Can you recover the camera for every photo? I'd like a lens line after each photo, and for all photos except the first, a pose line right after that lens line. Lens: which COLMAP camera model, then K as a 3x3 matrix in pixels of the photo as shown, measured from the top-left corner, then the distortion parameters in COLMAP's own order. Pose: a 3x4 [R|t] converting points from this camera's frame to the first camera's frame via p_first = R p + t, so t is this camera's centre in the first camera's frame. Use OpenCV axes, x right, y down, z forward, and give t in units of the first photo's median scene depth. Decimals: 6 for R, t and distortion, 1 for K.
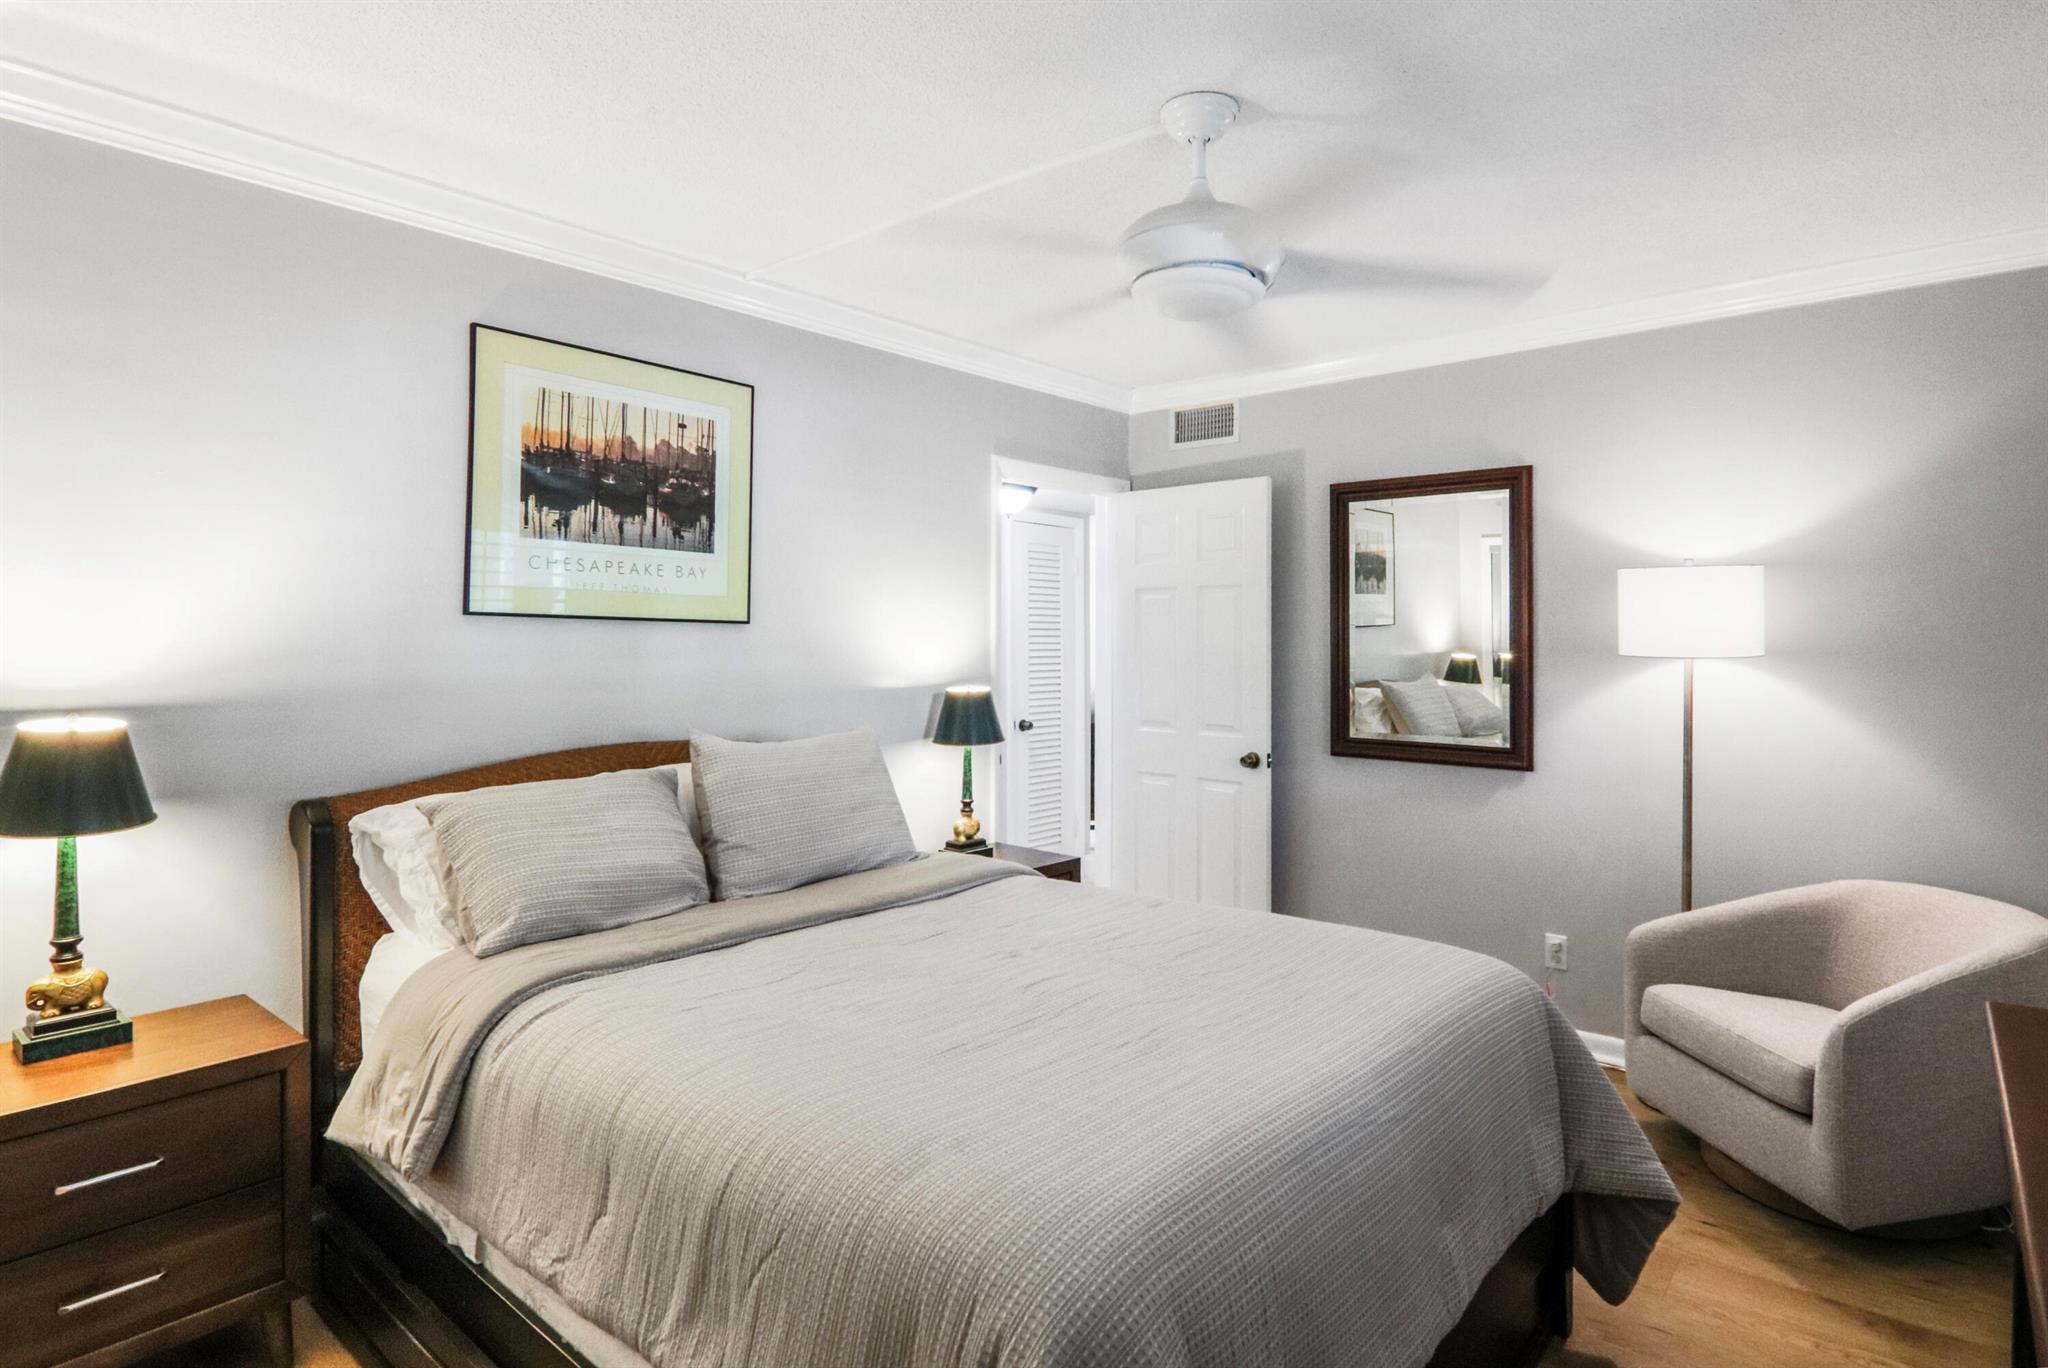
lens RADIAL K [[1087.6, 0, 1023.5], [0, 1087.6, 611.7], [0, 0, 1]] dist [-0.002048, -0.000885]
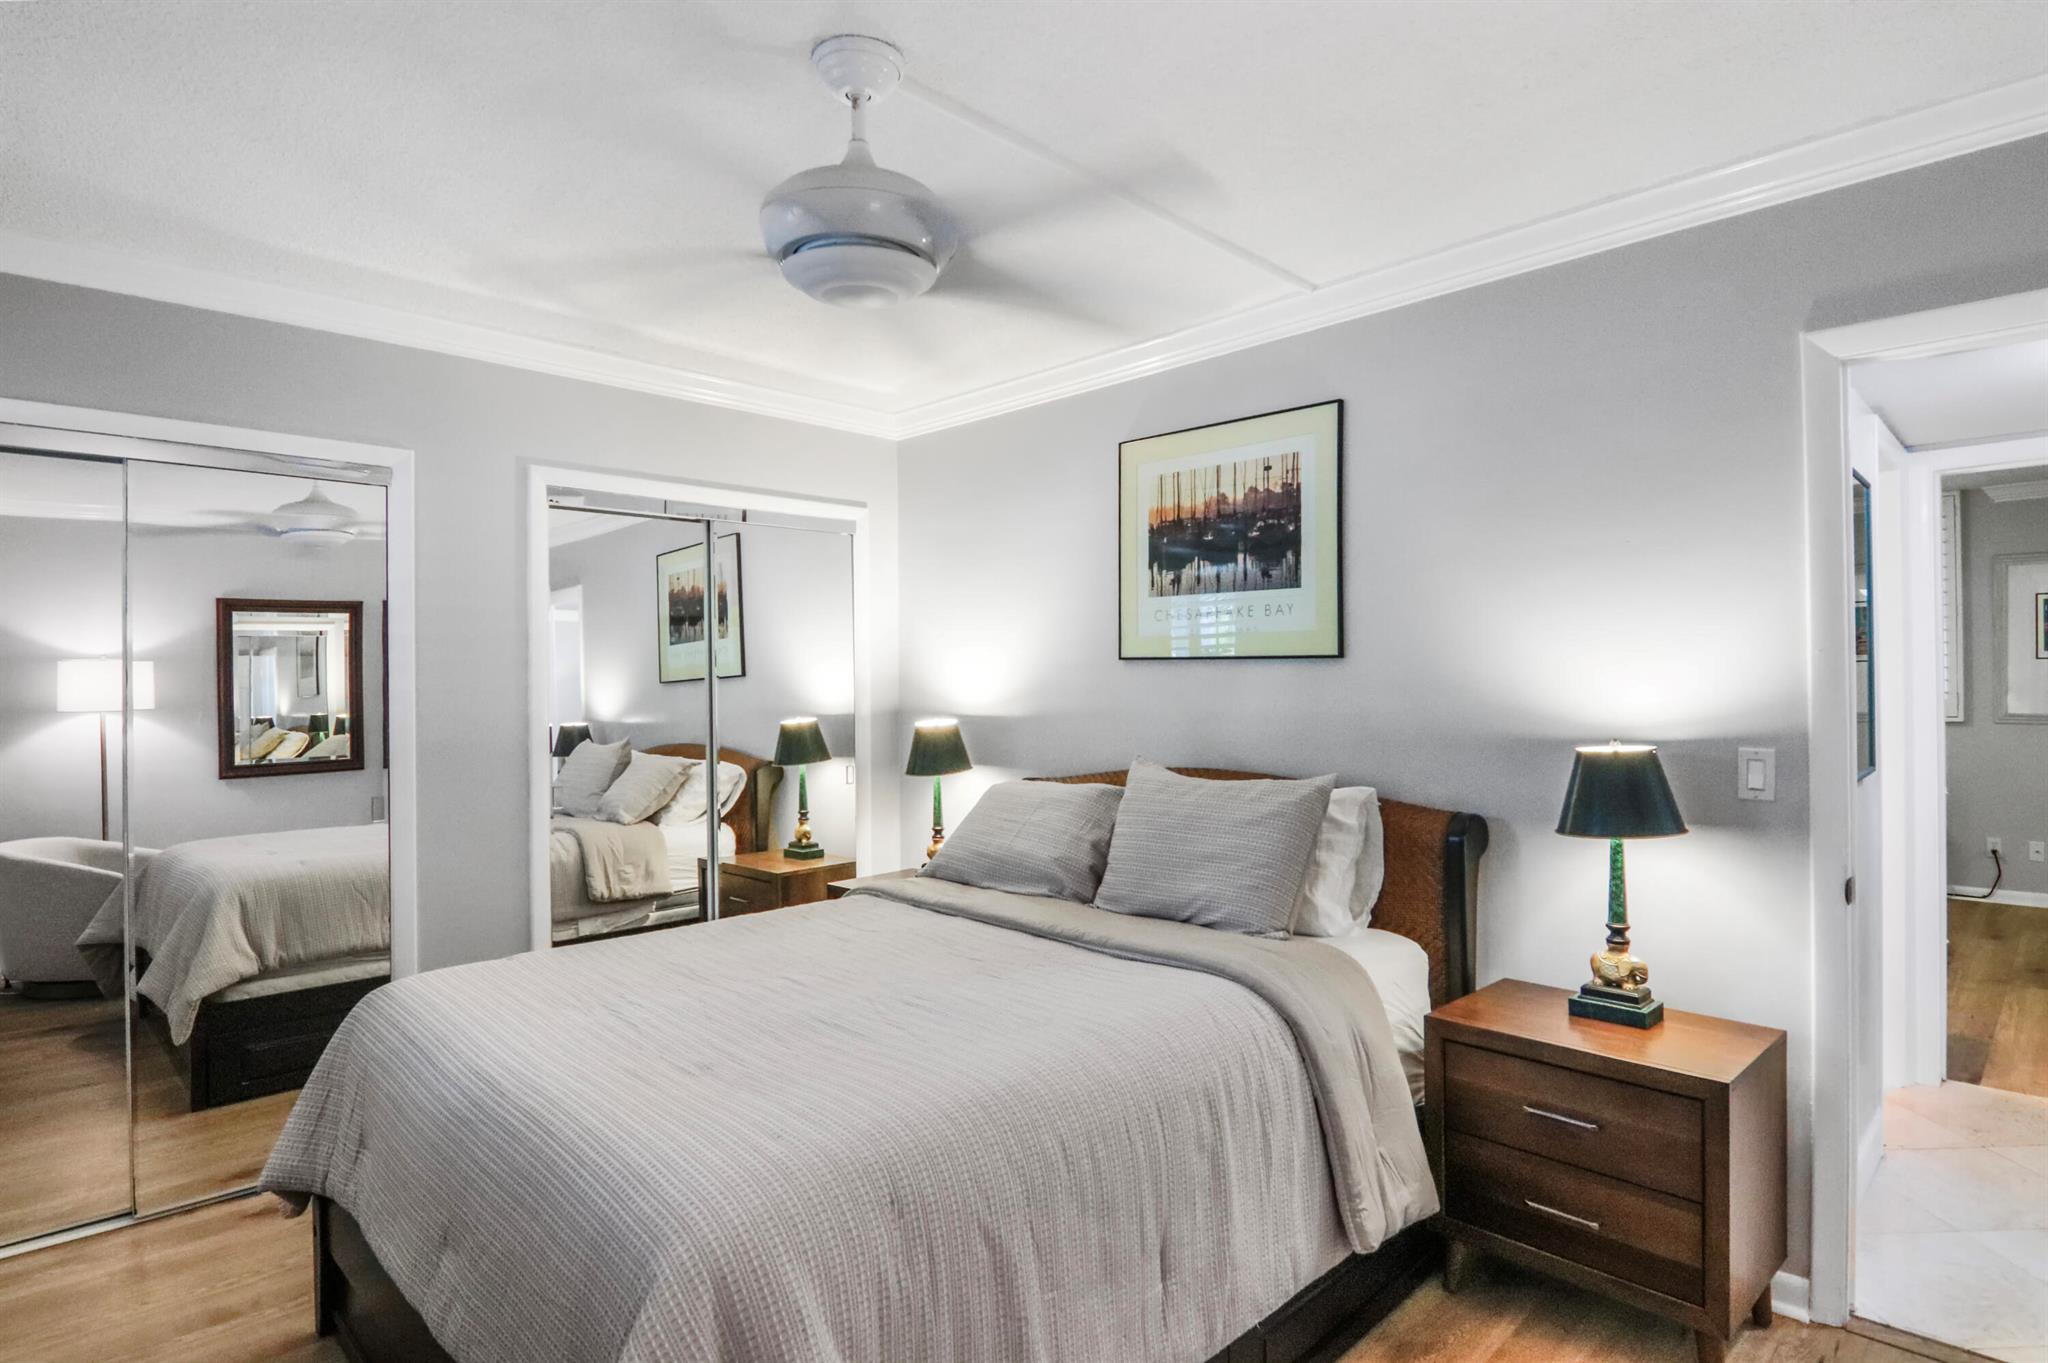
lens RADIAL K [[1056.7, 0, 1029.9], [0, 1056.7, 669.8], [0, 0, 1]] dist [-0.023711, -0.001780]
pose [[-0.074930, -0.017874, -0.997029, 0.702118], [0.030504, 0.999330, -0.020208, 0.033054], [0.996722, -0.031928, -0.074335, 0.858606]]
